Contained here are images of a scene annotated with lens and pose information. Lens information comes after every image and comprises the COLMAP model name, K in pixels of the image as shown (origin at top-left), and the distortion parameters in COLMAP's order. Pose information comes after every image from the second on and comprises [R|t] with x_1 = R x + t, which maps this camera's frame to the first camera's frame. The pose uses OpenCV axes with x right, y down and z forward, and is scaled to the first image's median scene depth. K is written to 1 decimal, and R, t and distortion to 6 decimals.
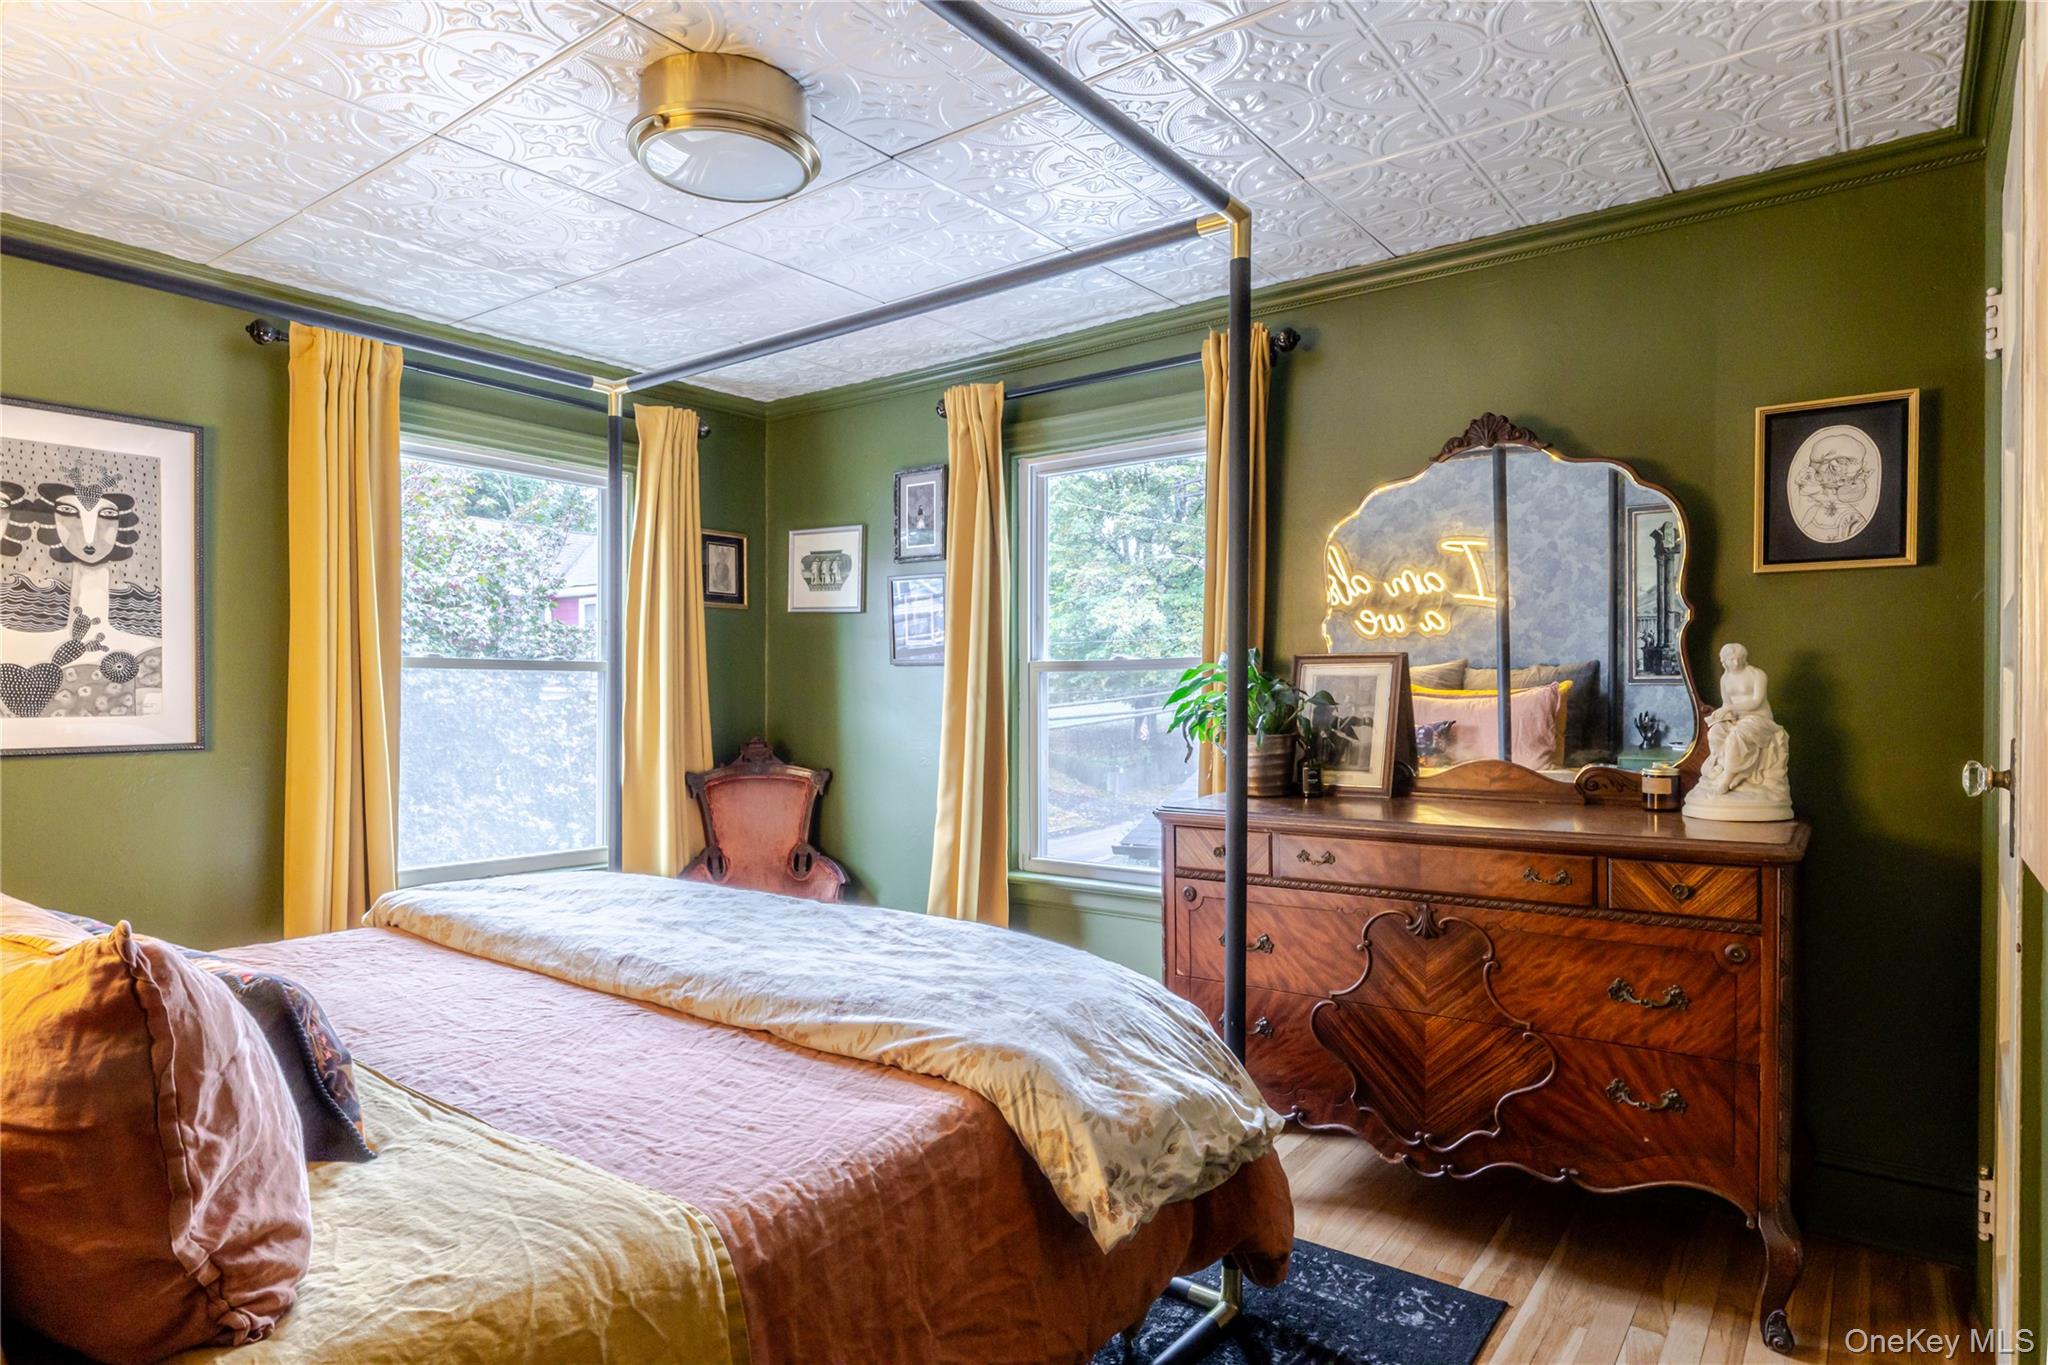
lens RADIAL K [[1153.1, 0, 1023.9], [0, 1153.1, 688.1], [0, 0, 1]] dist [0.000813, 0.000097]
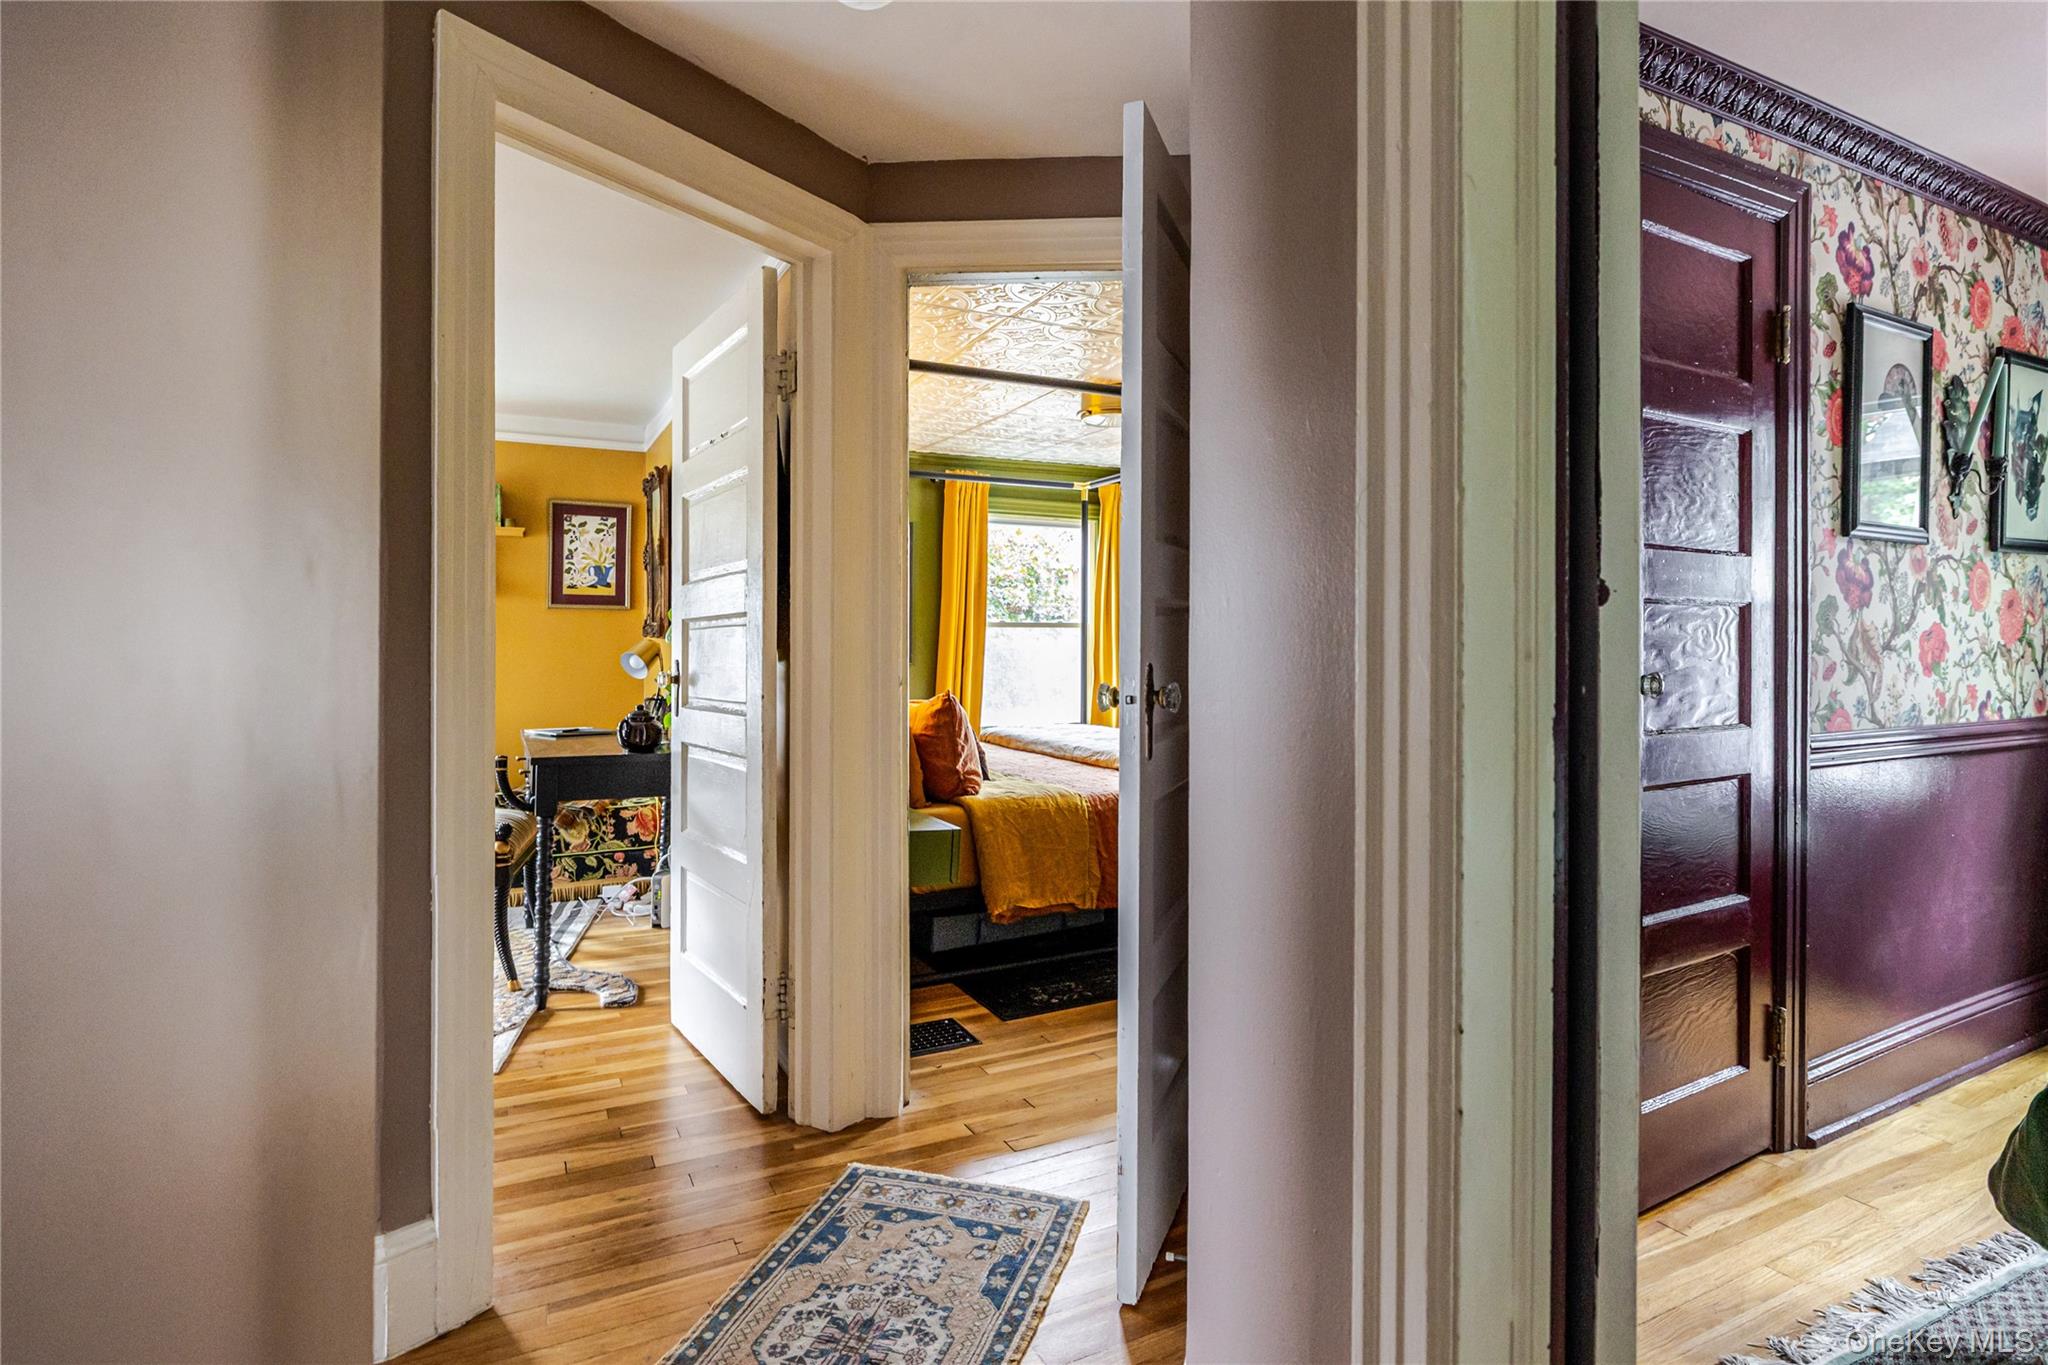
lens RADIAL K [[1040.4, 0, 1015.0], [0, 1040.4, 626.9], [0, 0, 1]] dist [-0.008424, 0.001662]
pose [[0.901809, -0.000766, -0.432133, 0.314383], [-0.005365, 0.999902, -0.012969, 0.006598], [0.432100, 0.014014, 0.901717, -0.671640]]
